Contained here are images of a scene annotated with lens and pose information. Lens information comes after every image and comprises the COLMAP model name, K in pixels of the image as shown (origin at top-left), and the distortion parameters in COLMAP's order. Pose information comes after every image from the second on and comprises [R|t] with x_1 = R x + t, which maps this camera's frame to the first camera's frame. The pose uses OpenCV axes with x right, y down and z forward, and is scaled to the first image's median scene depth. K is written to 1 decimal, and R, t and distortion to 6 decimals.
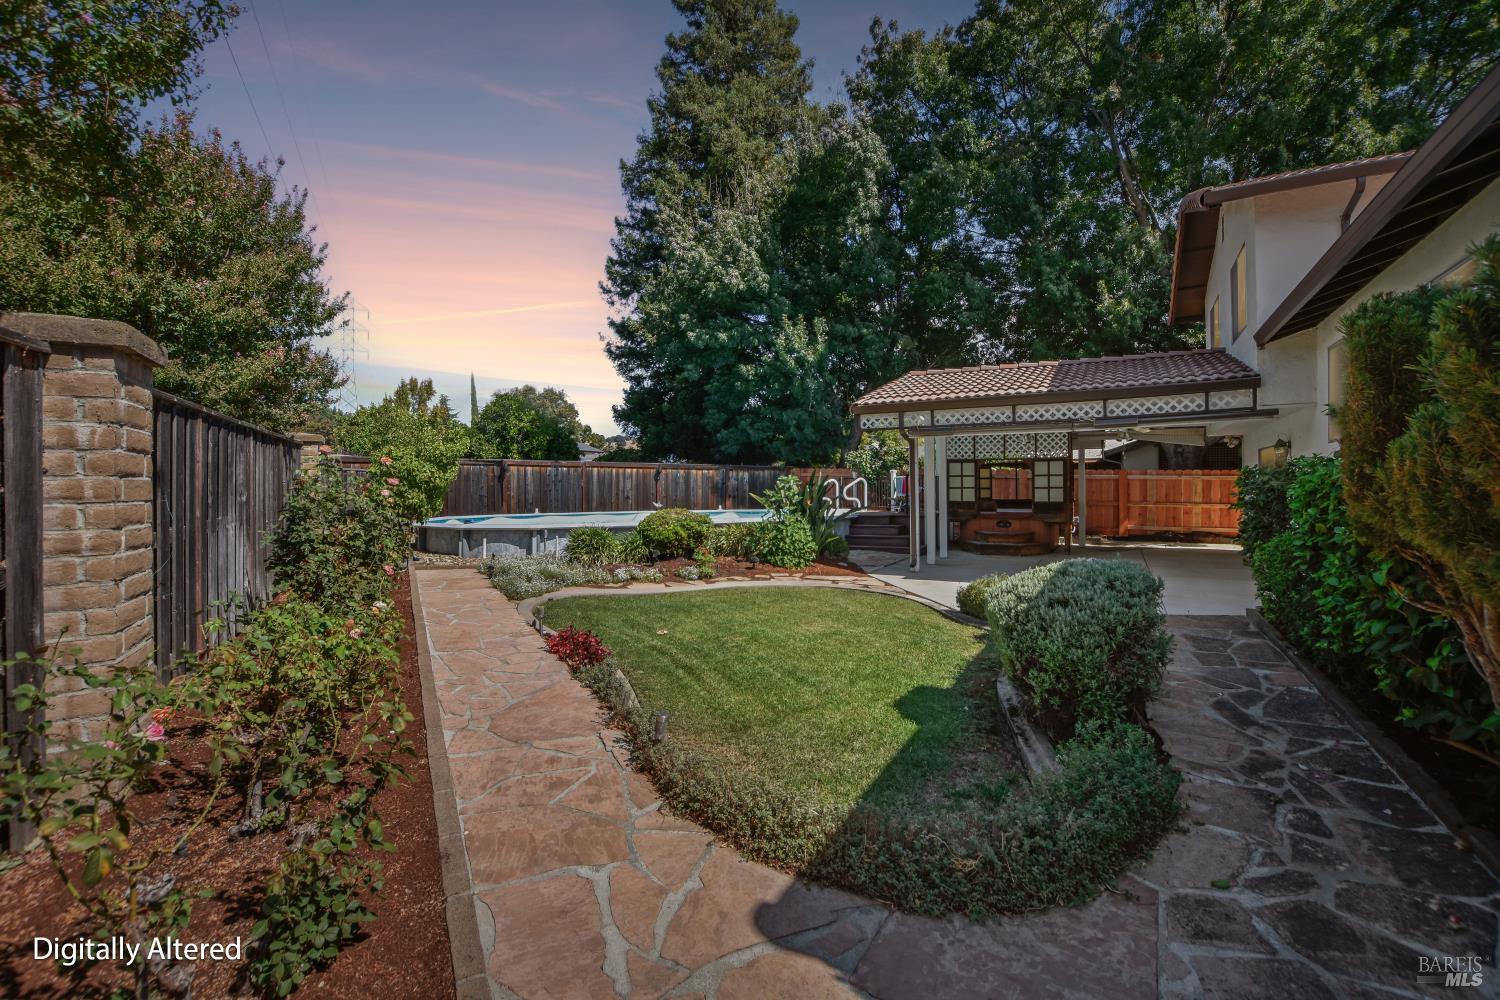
lens RADIAL K [[681.0, 0, 763.5], [0, 681.0, 490.2], [0, 0, 1]] dist [-0.035792, 0.003329]
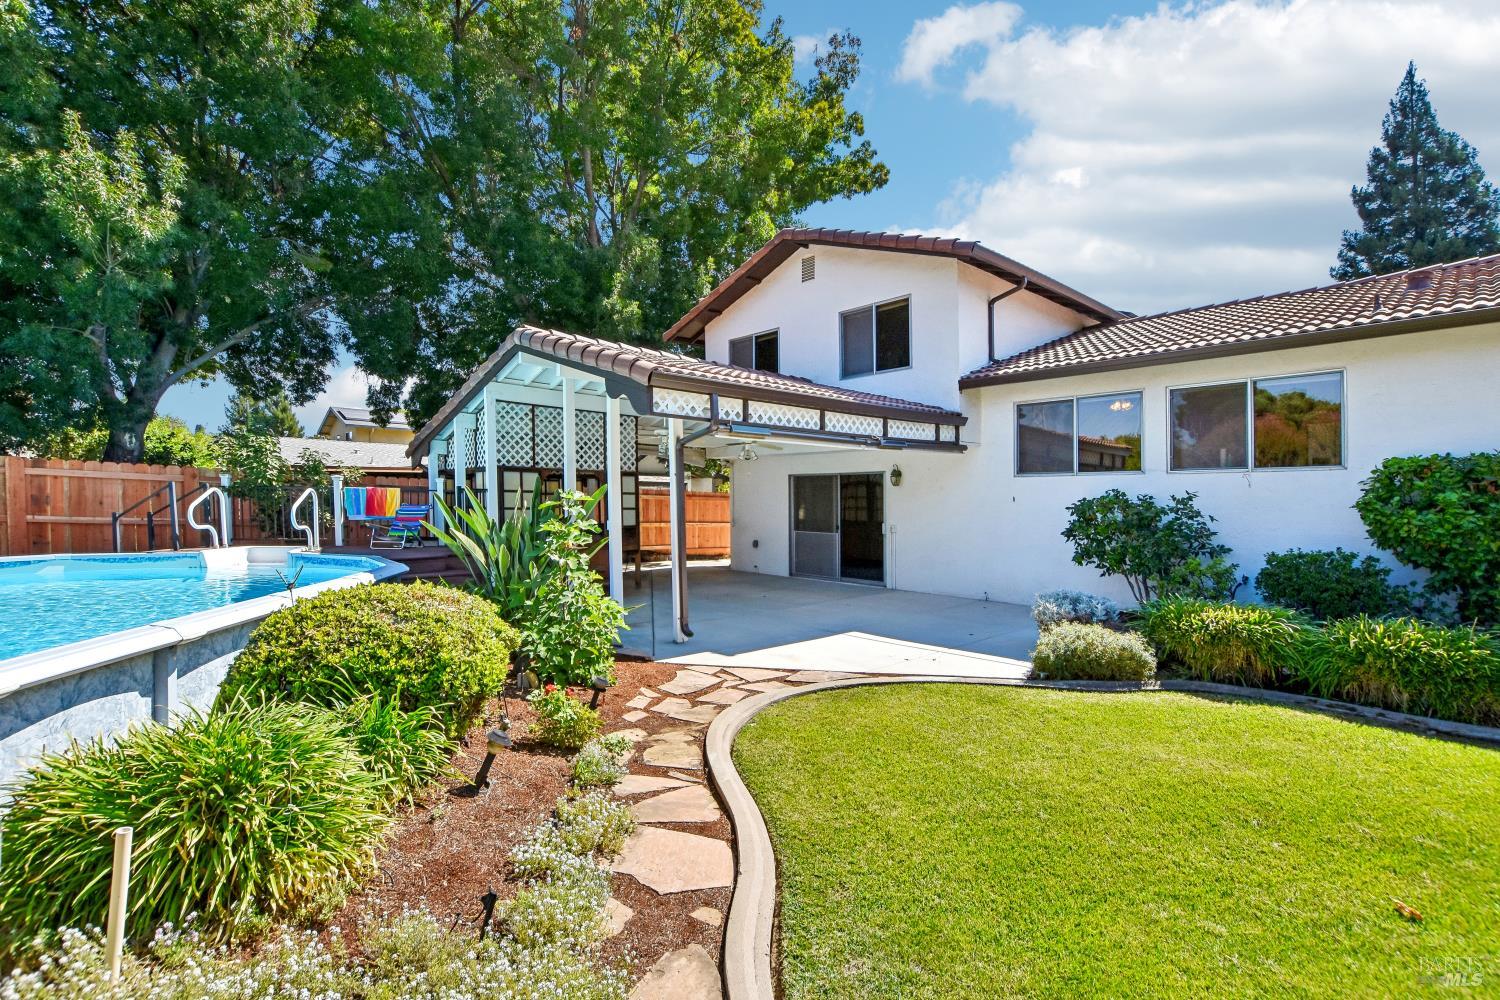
lens RADIAL K [[681.0, 0, 758.8], [0, 681.0, 514.7], [0, 0, 1]] dist [-0.035792, 0.003329]
pose [[0.319789, -0.010802, 0.947427, -0.253886], [-0.009339, 0.999851, 0.014552, -0.008189], [-0.947443, -0.013502, 0.319640, 0.488435]]
